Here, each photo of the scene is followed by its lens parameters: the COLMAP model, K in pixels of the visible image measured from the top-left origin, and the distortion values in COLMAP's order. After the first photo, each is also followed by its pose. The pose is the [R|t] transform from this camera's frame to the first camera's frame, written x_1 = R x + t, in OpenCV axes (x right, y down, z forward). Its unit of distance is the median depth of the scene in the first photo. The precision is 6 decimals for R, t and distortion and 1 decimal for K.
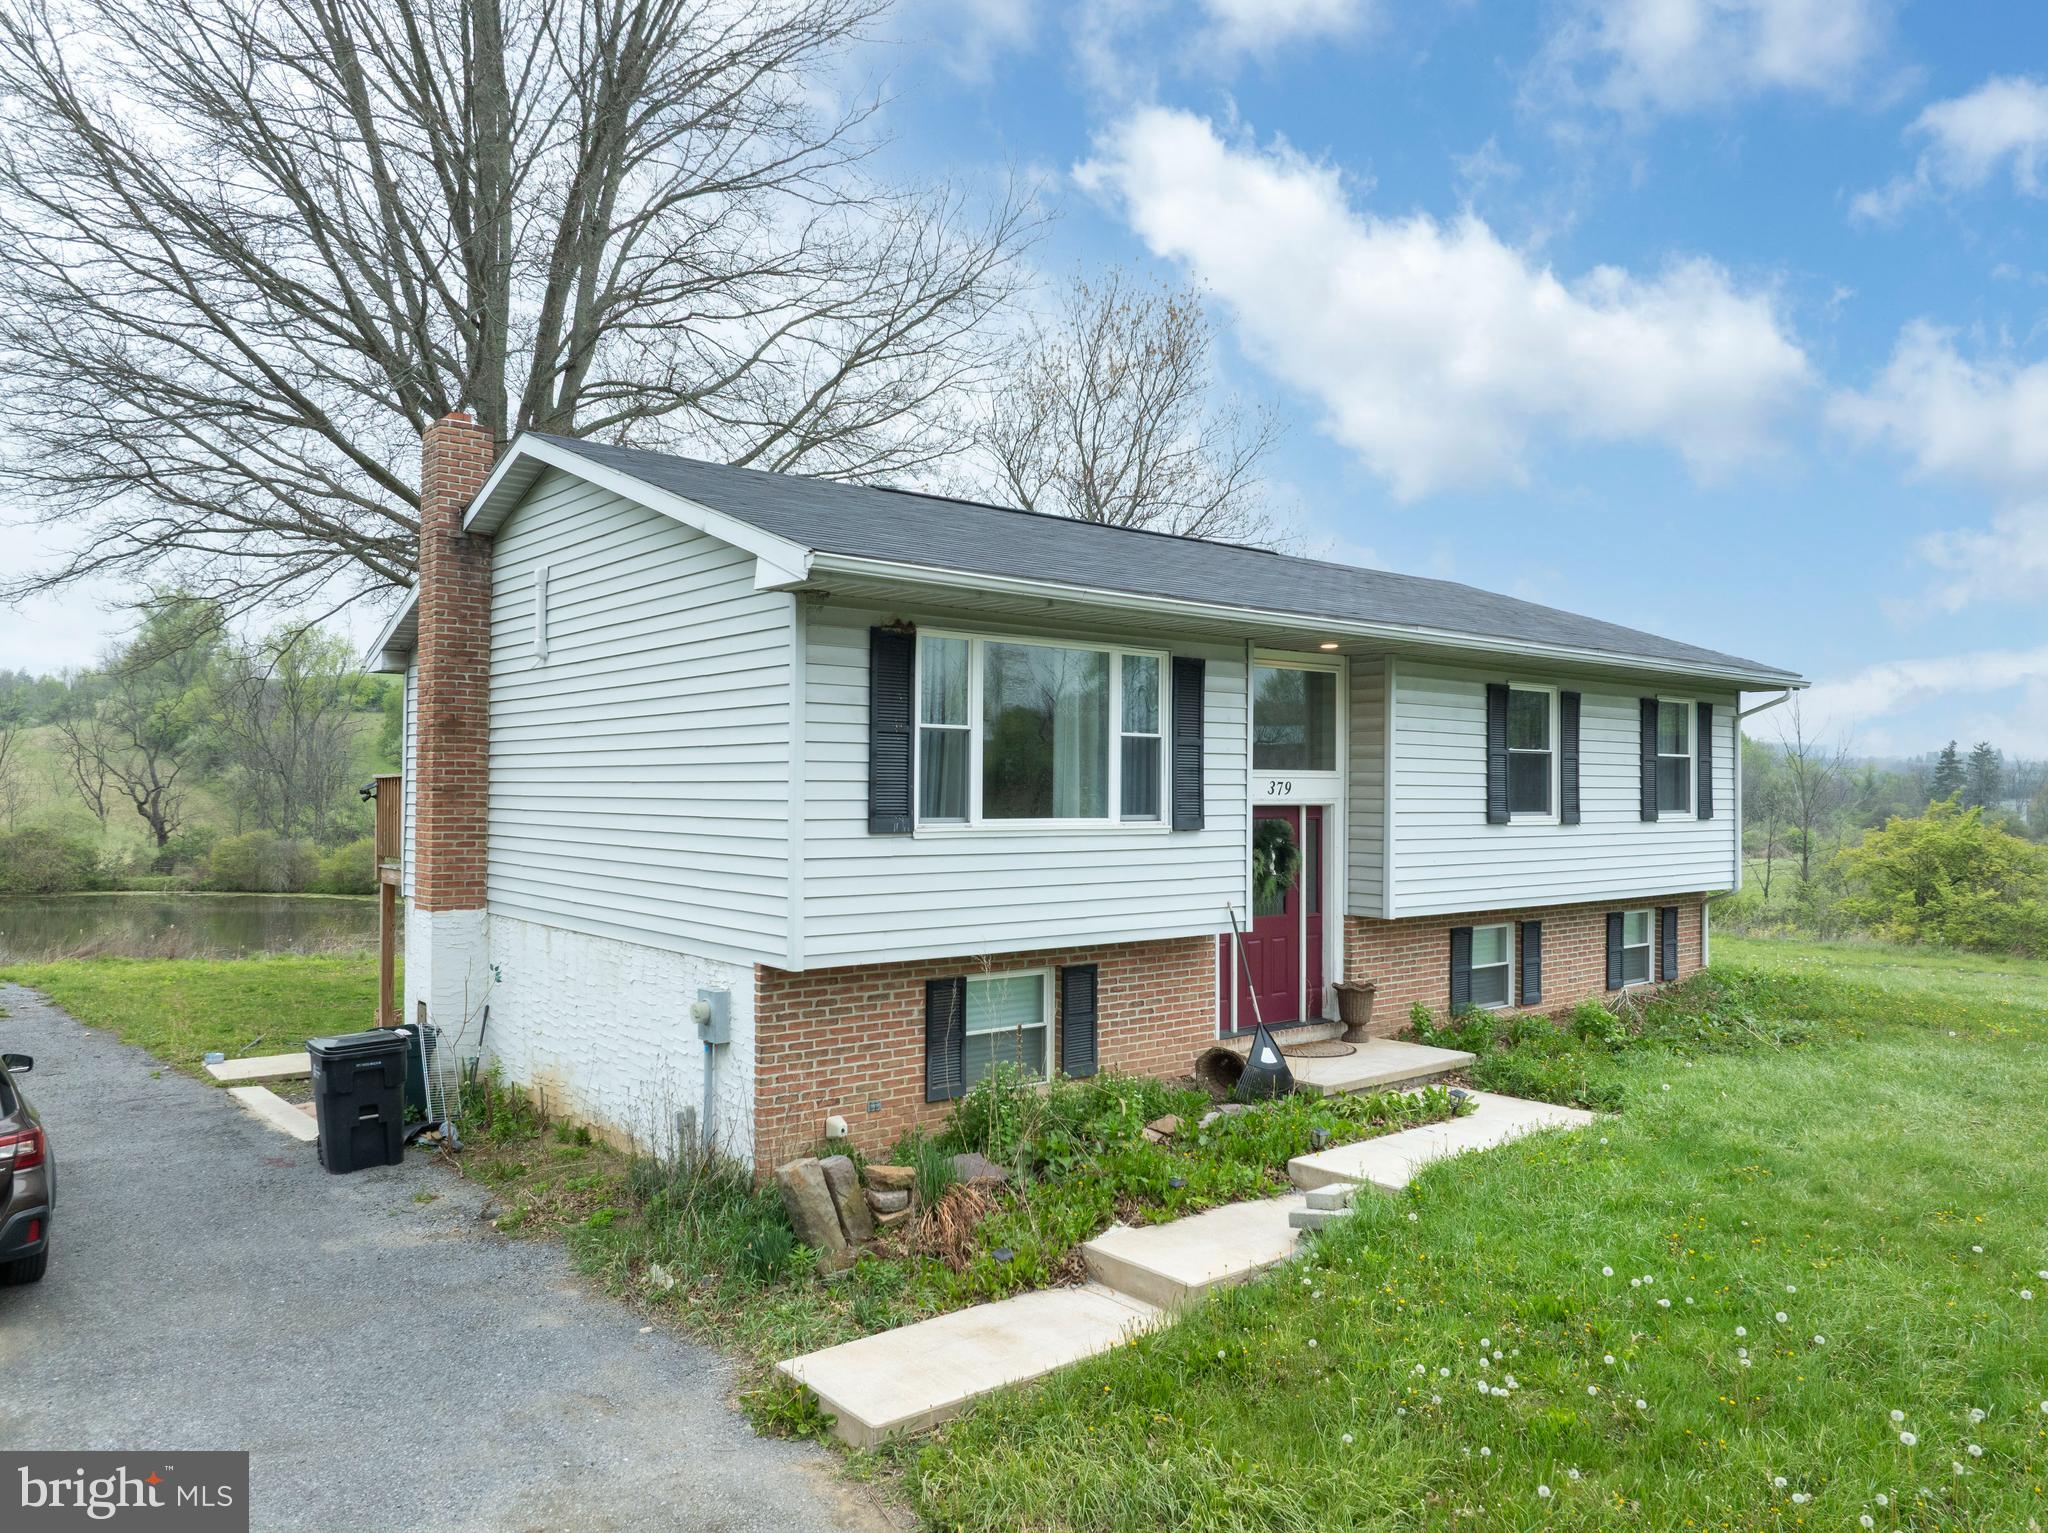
lens RADIAL K [[1435.4, 0, 1019.1], [0, 1435.4, 760.5], [0, 0, 1]] dist [-0.038019, 0.006886]
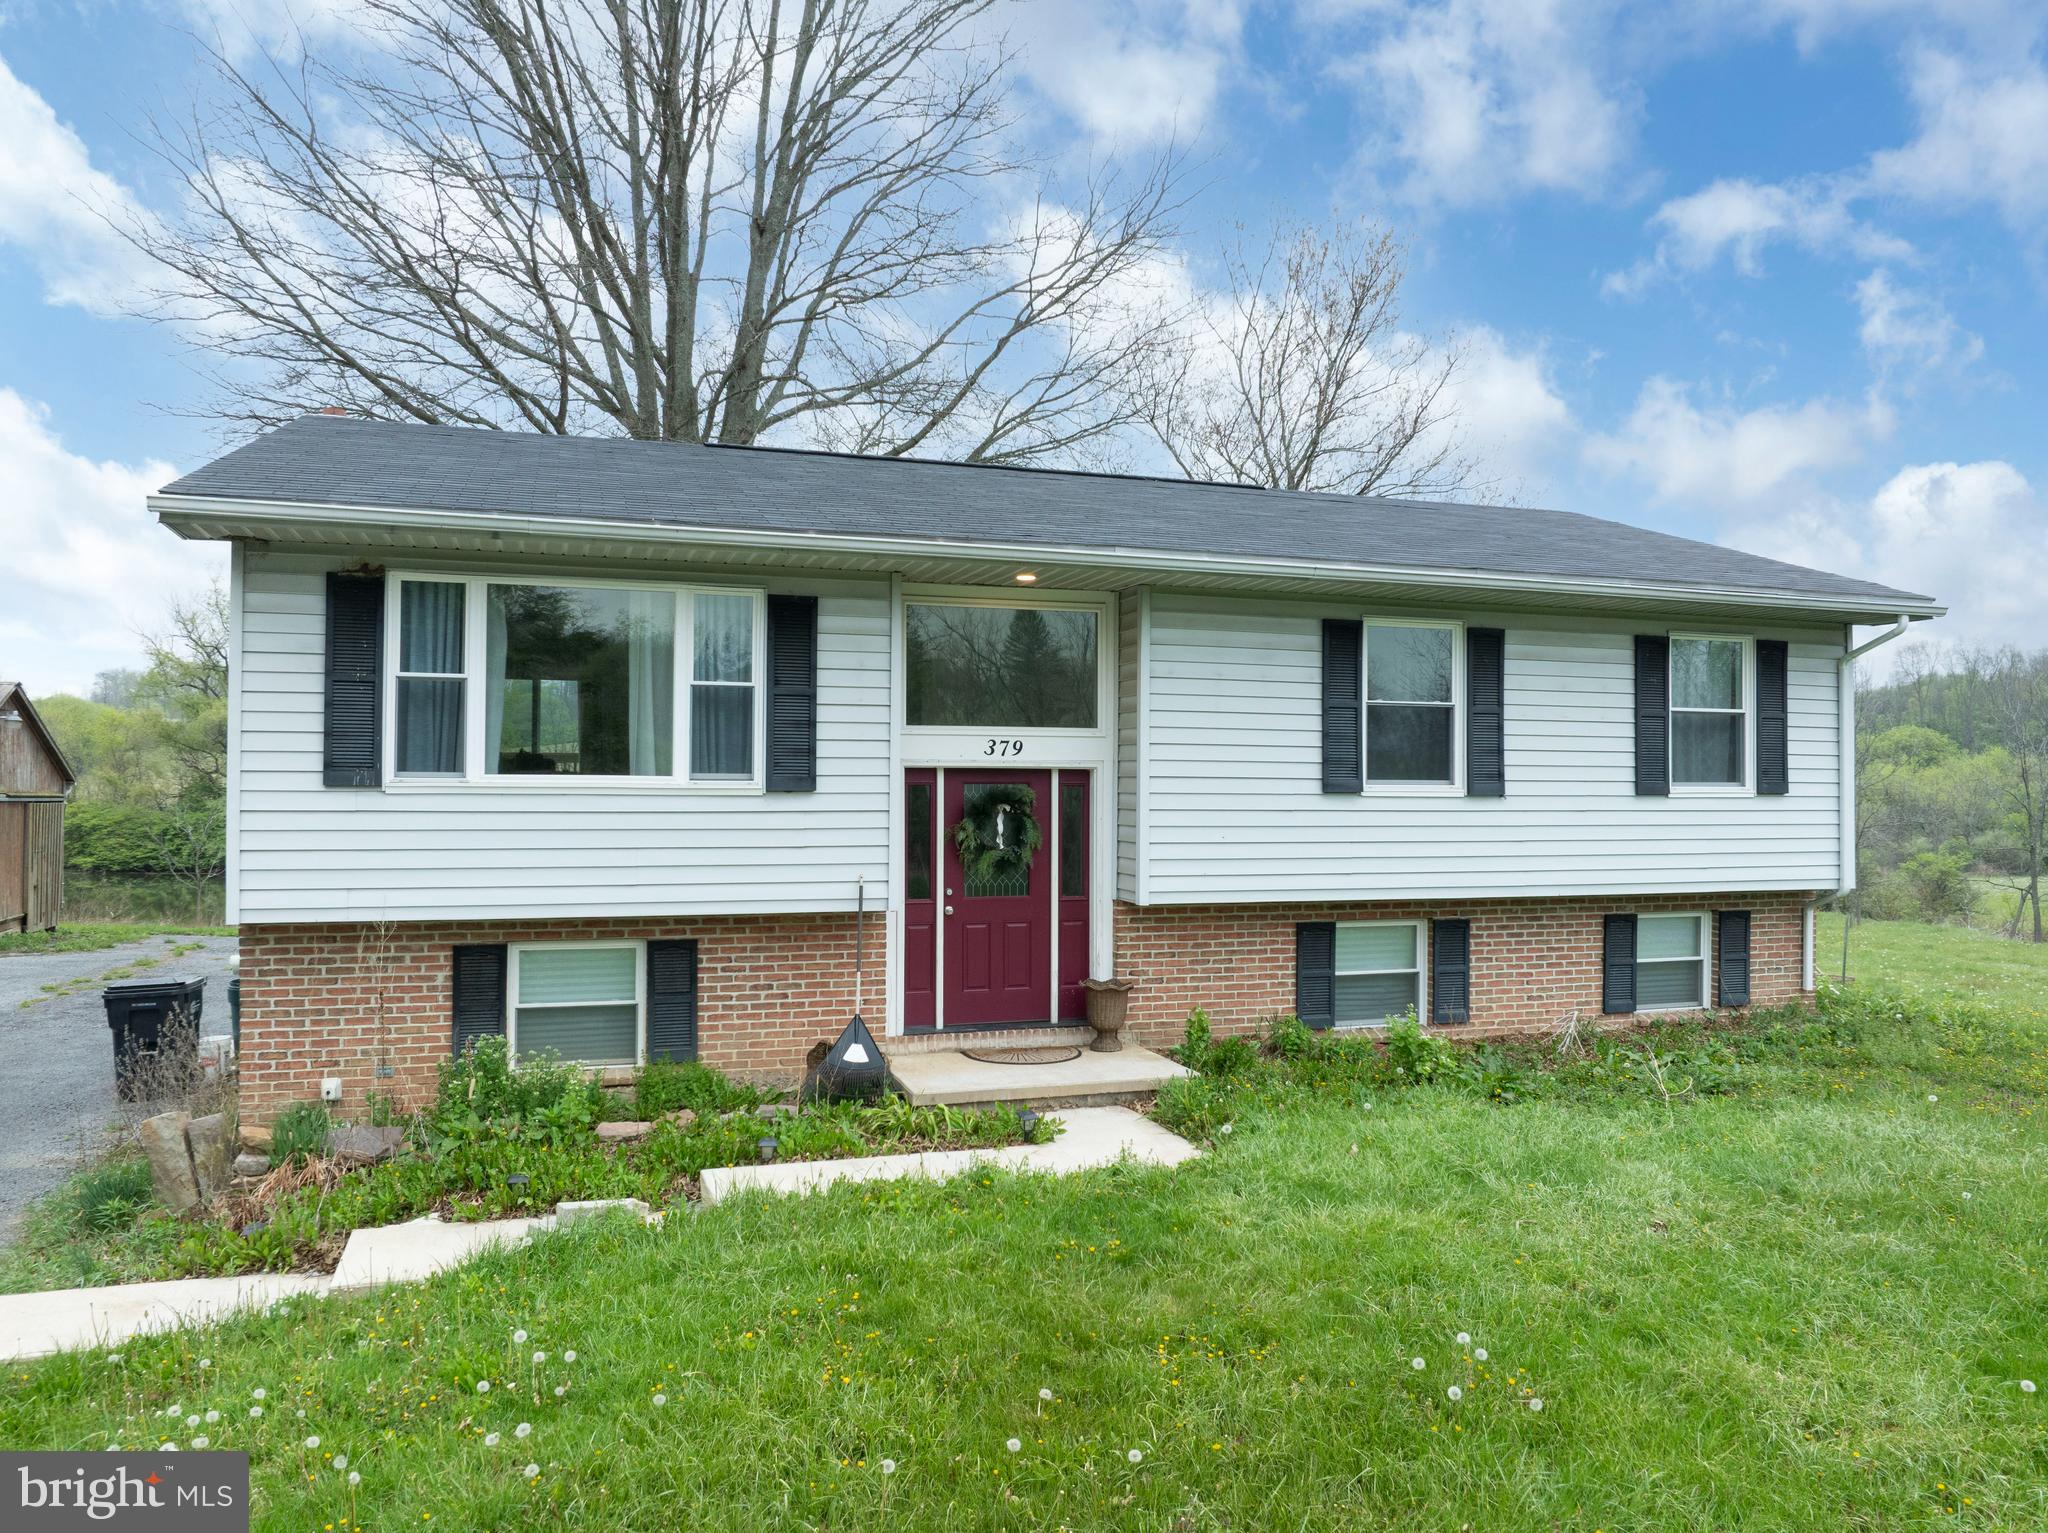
lens RADIAL K [[1435.4, 0, 977.2], [0, 1435.4, 754.9], [0, 0, 1]] dist [-0.038019, 0.006886]
pose [[0.932562, -0.008229, -0.360916, 0.534872], [0.006989, 0.999964, -0.004740, 0.030763], [0.360942, 0.001898, 0.932586, 0.217205]]
